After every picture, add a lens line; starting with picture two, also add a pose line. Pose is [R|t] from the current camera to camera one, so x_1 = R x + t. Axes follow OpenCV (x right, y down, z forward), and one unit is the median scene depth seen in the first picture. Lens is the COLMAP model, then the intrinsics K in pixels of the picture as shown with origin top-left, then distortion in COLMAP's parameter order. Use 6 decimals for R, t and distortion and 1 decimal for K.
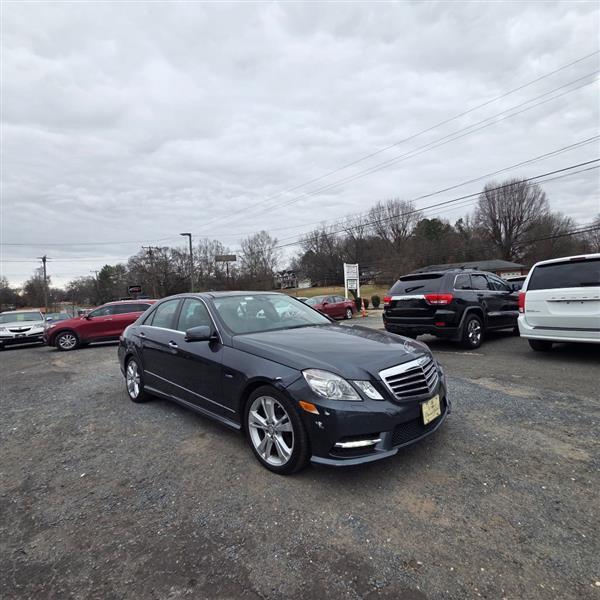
lens RADIAL K [[329.7, 0, 300.0], [0, 329.7, 300.0], [0, 0, 1]] dist [0.004515, 0.000697]
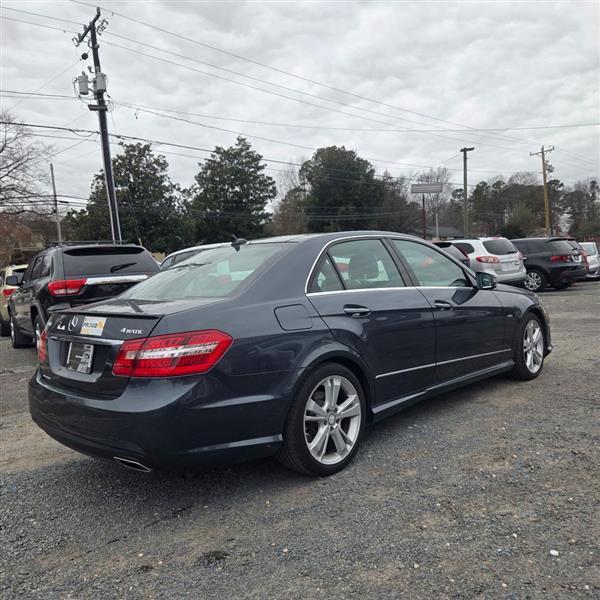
lens RADIAL K [[546.0, 0, 293.4], [0, 546.0, 310.5], [0, 0, 1]] dist [0.089678, -0.071221]
pose [[-0.018447, -0.019754, 0.999635, -0.787537], [0.065481, 0.997634, 0.020923, 0.054249], [-0.997683, 0.065843, -0.017109, 0.692989]]
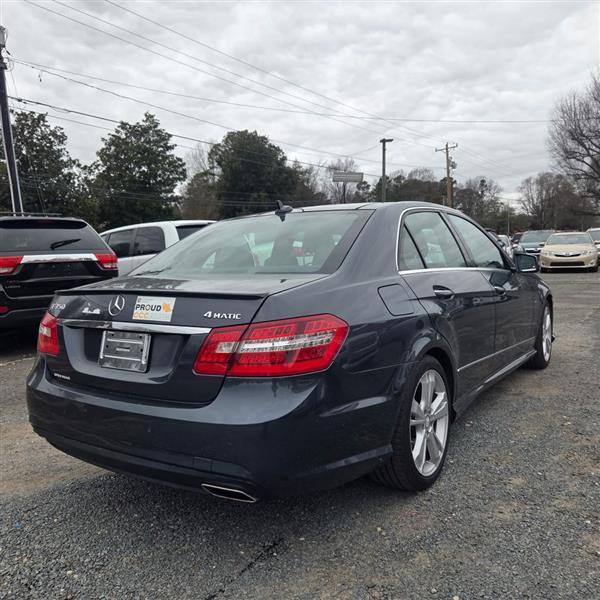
lens RADIAL K [[546.0, 0, 293.4], [0, 546.0, 310.5], [0, 0, 1]] dist [0.089678, -0.071221]
pose [[-0.198140, -0.041368, 0.979300, -0.686608], [0.053796, 0.997144, 0.053006, 0.053427], [-0.978696, 0.063185, -0.195348, 0.822886]]
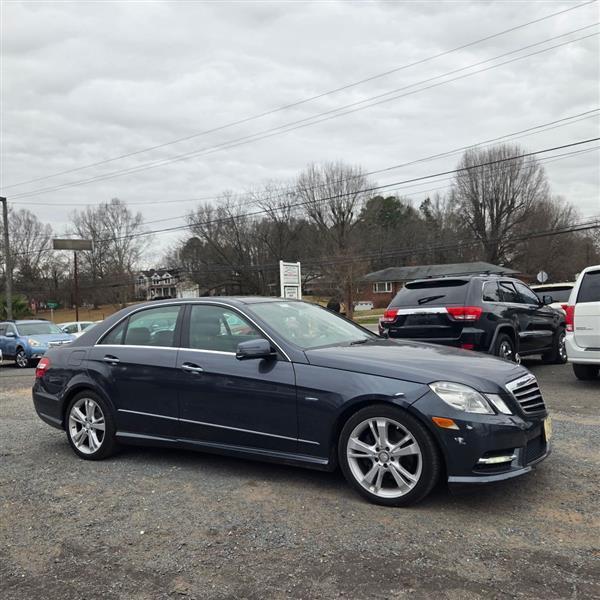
lens RADIAL K [[542.1, 0, 296.0], [0, 542.1, 318.1], [0, 0, 1]] dist [0.085934, -0.059870]
pose [[0.973289, 0.007950, 0.229446, -0.227022], [-0.007082, 0.999964, -0.004609, 0.015766], [-0.229475, 0.002861, 0.973310, -0.114600]]
